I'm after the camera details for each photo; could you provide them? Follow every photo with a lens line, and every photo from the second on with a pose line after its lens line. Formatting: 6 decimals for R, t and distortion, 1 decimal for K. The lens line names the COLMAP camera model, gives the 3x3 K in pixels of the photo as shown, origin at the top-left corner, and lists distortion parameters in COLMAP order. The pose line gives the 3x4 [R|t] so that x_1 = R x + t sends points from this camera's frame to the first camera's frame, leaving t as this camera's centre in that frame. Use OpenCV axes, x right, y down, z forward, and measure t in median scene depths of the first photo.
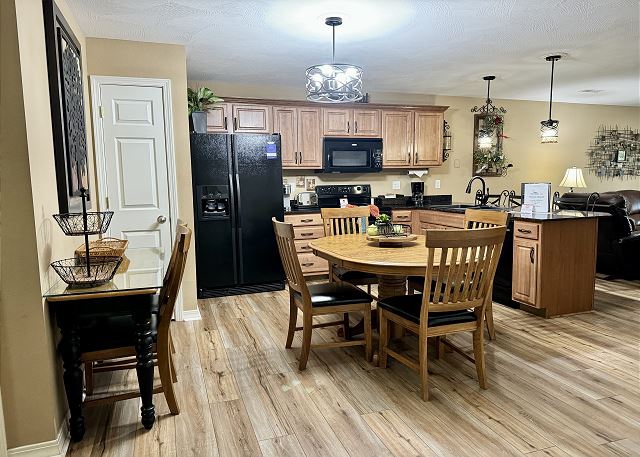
lens RADIAL K [[450.4, 0, 322.9], [0, 450.4, 237.5], [0, 0, 1]] dist [0.082281, -0.095618]
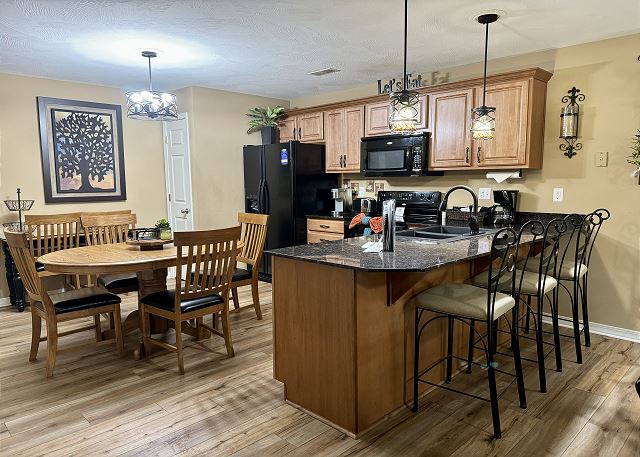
lens RADIAL K [[450.4, 0, 311.7], [0, 450.4, 235.7], [0, 0, 1]] dist [0.082281, -0.095618]
pose [[0.412192, 0.124230, -0.902588, 0.819524], [-0.116682, 0.989701, 0.082934, -0.093802], [0.903594, 0.071131, 0.422442, 0.556913]]
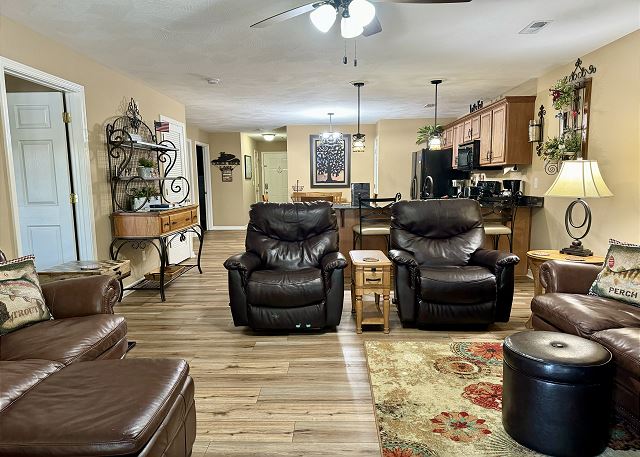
lens RADIAL K [[450.4, 0, 323.1], [0, 450.4, 232.2], [0, 0, 1]] dist [0.082281, -0.095618]
pose [[-0.357610, 0.124605, -0.925521, 1.422485], [-0.102838, 0.979777, 0.171645, -0.159494], [0.928192, 0.156561, -0.337564, 1.126933]]
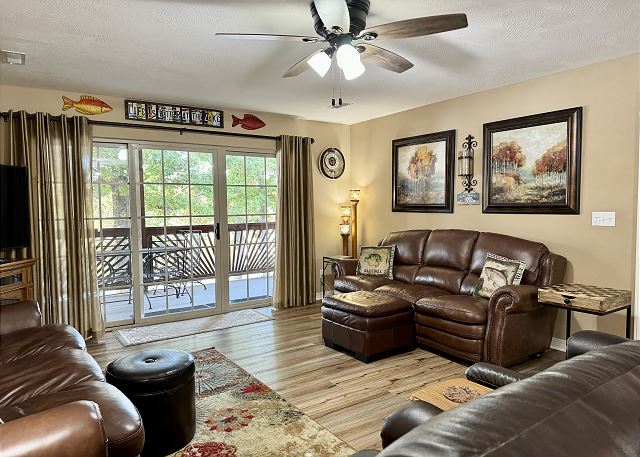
lens RADIAL K [[450.4, 0, 318.5], [0, 450.4, 239.8], [0, 0, 1]] dist [0.082281, -0.095618]
pose [[-0.249217, -0.061118, 0.966517, 0.508150], [0.138647, 0.985474, 0.098067, -0.158575], [-0.958472, 0.158444, -0.237124, 1.123412]]
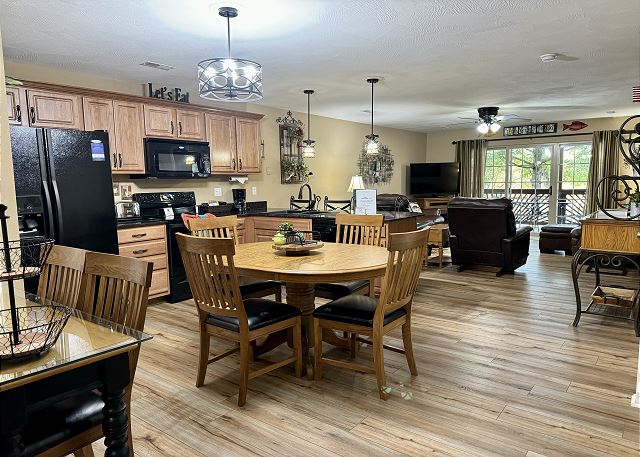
lens RADIAL K [[450.4, 0, 321.9], [0, 450.4, 234.6], [0, 0, 1]] dist [0.082281, -0.095618]
pose [[0.836384, -0.067004, 0.544033, -0.210493], [0.078074, 0.996944, 0.002756, -0.013763], [-0.542555, 0.040170, 0.839059, 0.096424]]
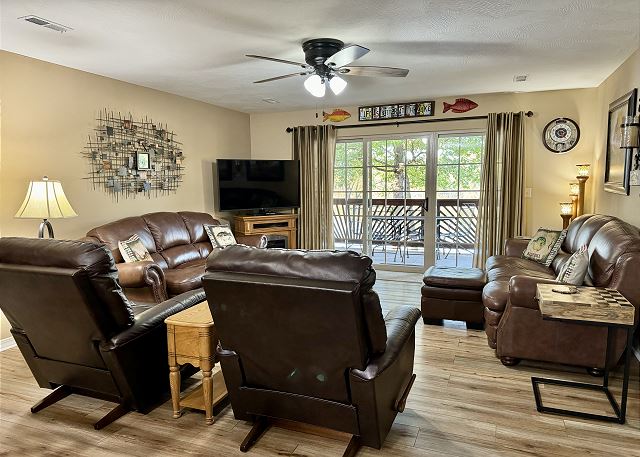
lens RADIAL K [[450.4, 0, 312.2], [0, 450.4, 238.0], [0, 0, 1]] dist [0.082281, -0.095618]
pose [[0.668168, -0.087667, 0.738828, 0.446571], [0.097979, 0.994753, 0.029426, -0.088230], [-0.737531, 0.052728, 0.673252, 0.535686]]
